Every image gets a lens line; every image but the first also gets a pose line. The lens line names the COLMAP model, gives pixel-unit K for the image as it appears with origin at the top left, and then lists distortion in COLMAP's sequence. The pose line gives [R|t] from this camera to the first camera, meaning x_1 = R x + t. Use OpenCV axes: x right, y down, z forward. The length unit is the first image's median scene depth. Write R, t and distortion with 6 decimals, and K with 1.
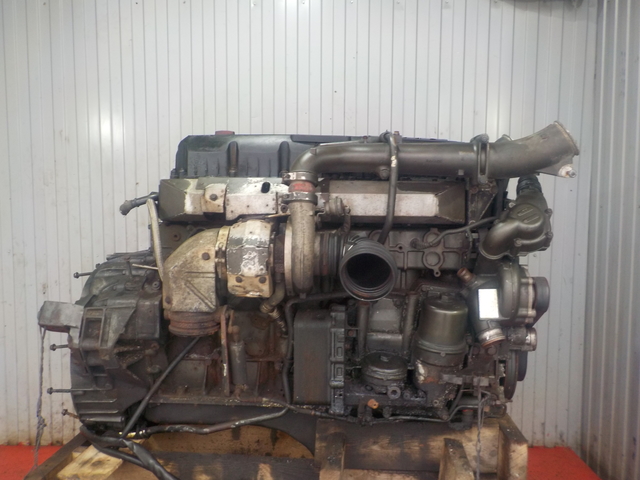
lens RADIAL K [[593.0, 0, 321.0], [0, 593.0, 238.7], [0, 0, 1]] dist [0.028939, 0.000000]
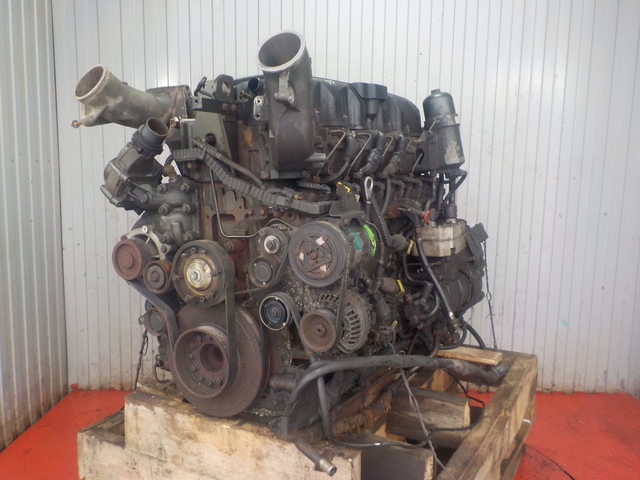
lens RADIAL K [[593.0, 0, 319.6], [0, 593.0, 236.0], [0, 0, 1]] dist [0.028939, 0.000000]
pose [[0.999792, 0.006786, 0.019228, -0.162165], [-0.007832, 0.998464, 0.054856, 0.012683], [-0.018826, -0.054996, 0.998309, -0.045110]]
